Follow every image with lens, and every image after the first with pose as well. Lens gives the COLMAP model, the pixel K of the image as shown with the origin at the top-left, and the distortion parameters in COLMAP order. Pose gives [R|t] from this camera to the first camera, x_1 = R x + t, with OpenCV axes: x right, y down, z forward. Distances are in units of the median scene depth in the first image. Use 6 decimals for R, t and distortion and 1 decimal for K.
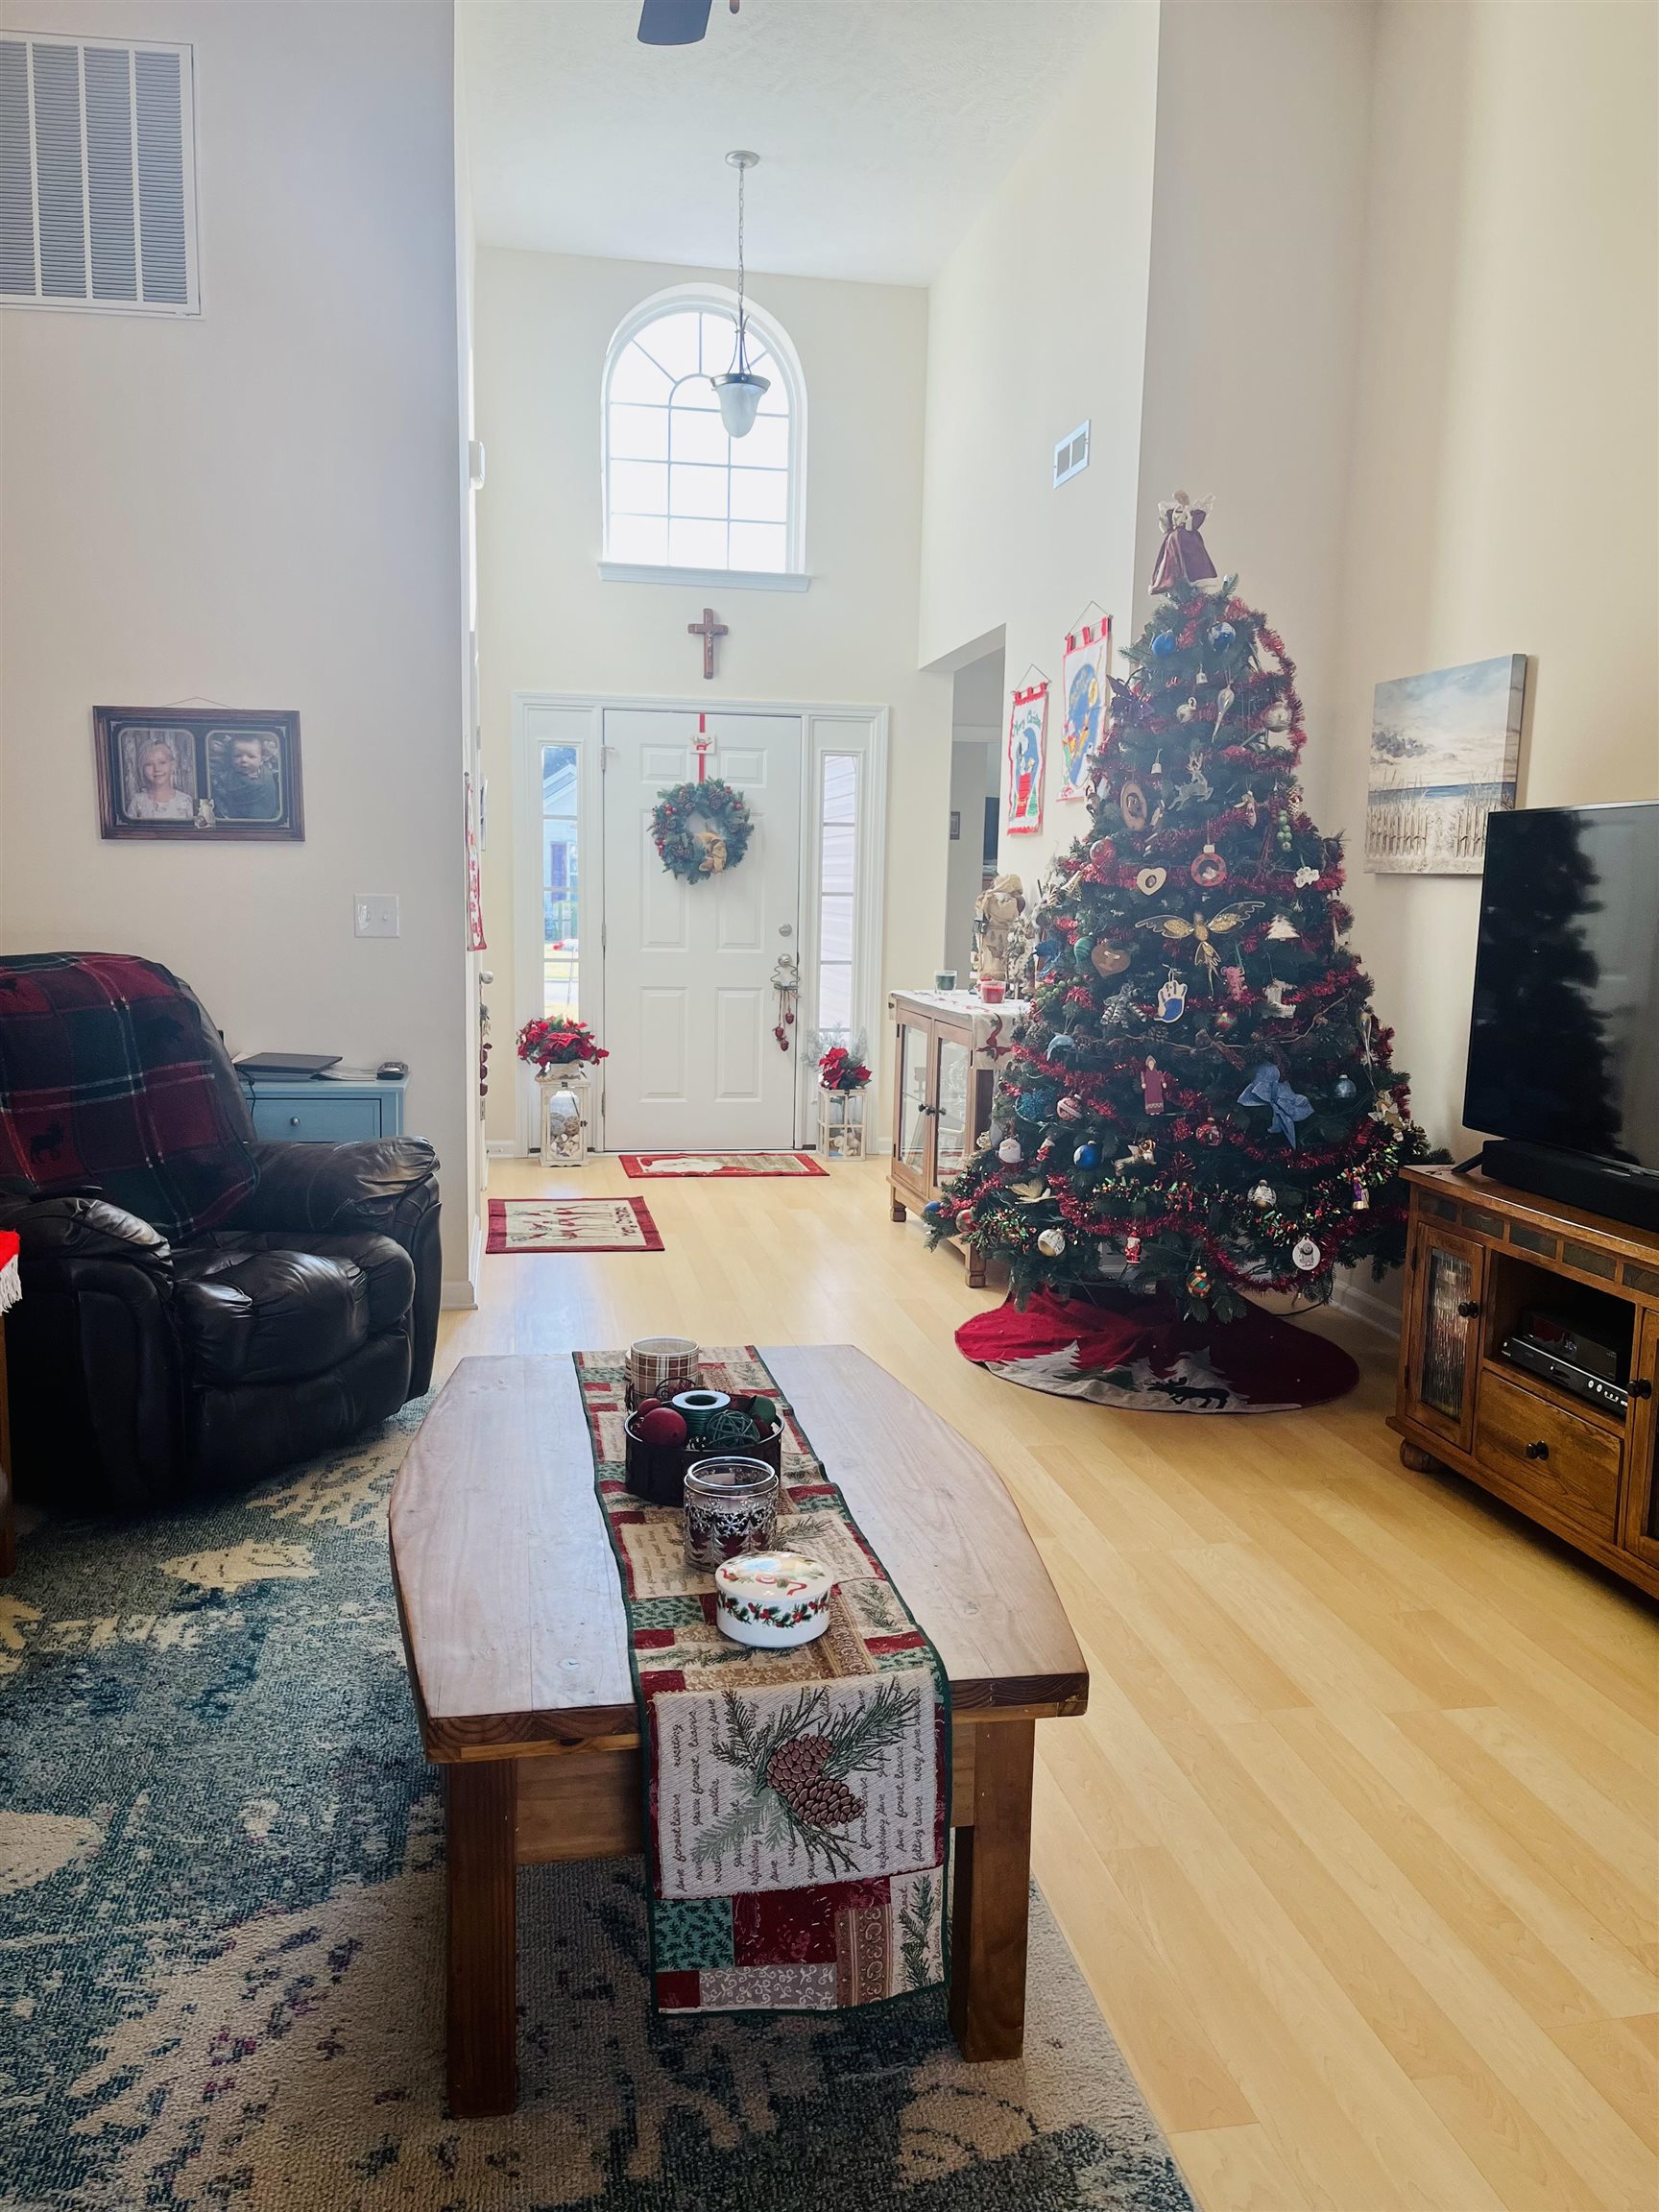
lens RADIAL K [[1678.7, 0, 823.8], [0, 1678.7, 1101.7], [0, 0, 1]] dist [0.060244, -0.076120]
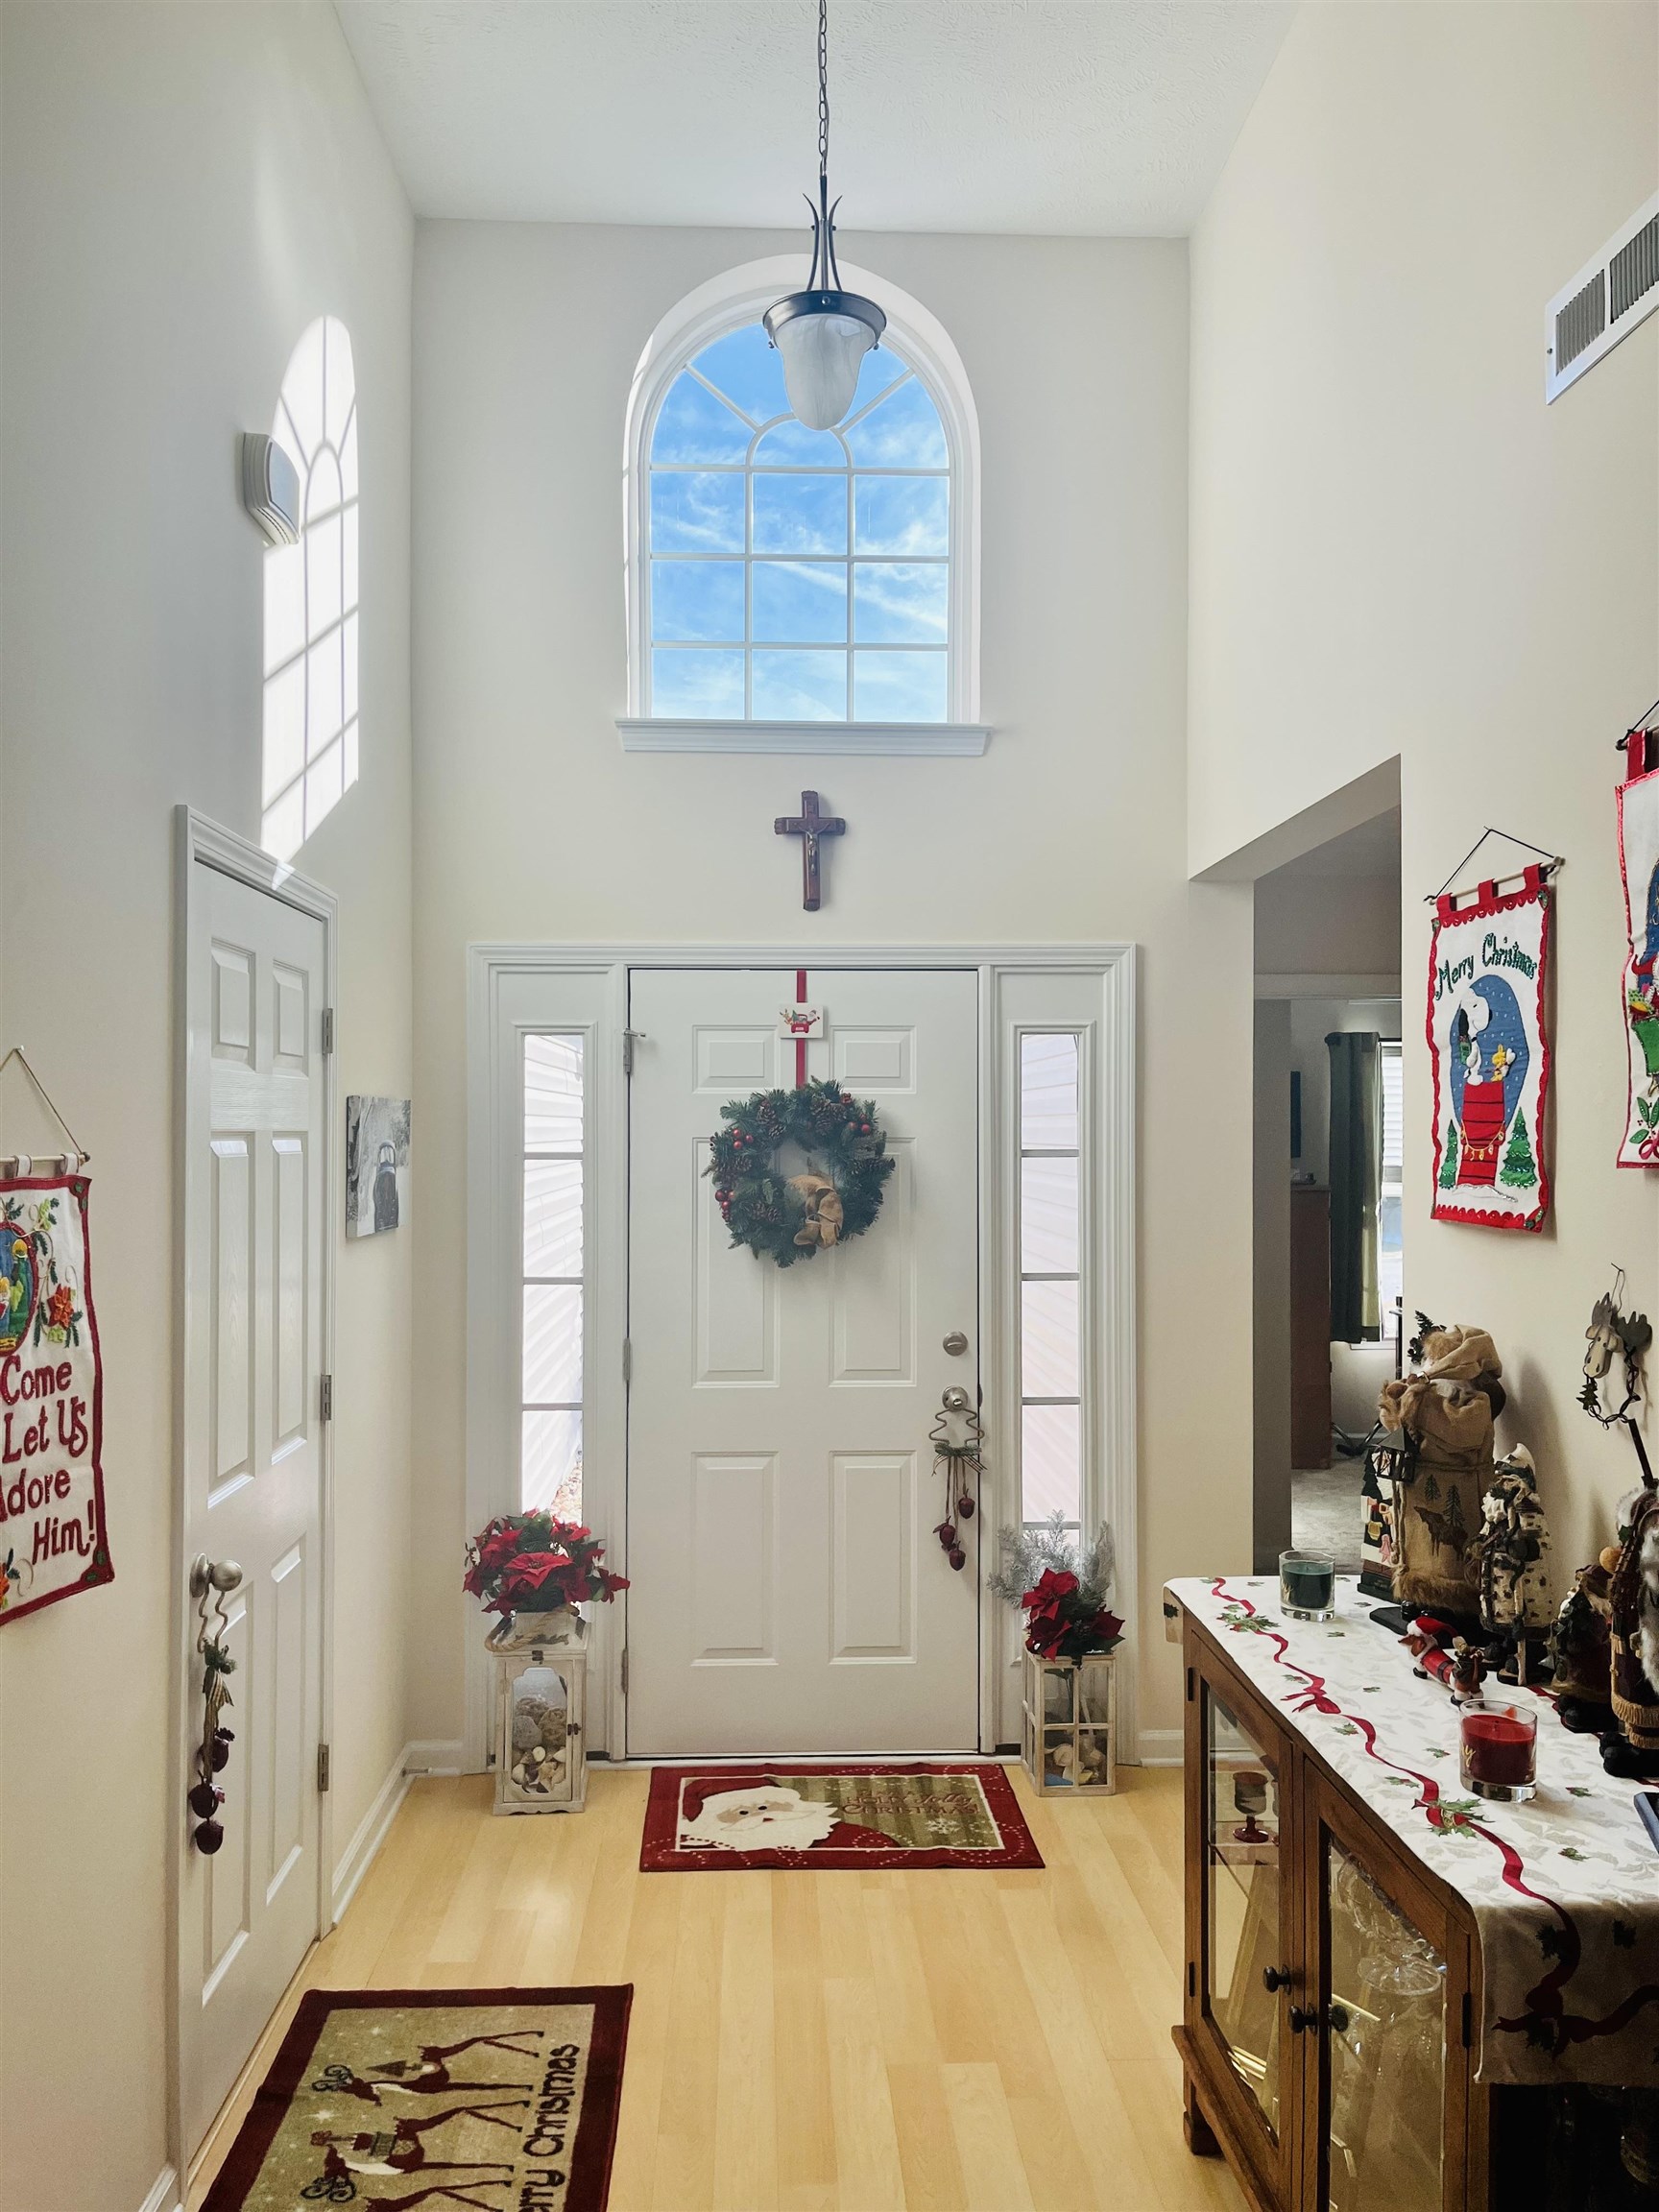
lens RADIAL K [[1678.7, 0, 765.9], [0, 1678.7, 1112.2], [0, 0, 1]] dist [0.060244, -0.076120]
pose [[0.984900, -0.020623, -0.171892, 0.012651], [-0.003748, 0.990107, -0.140262, -0.102839], [0.173084, 0.138788, 0.975079, 0.450517]]
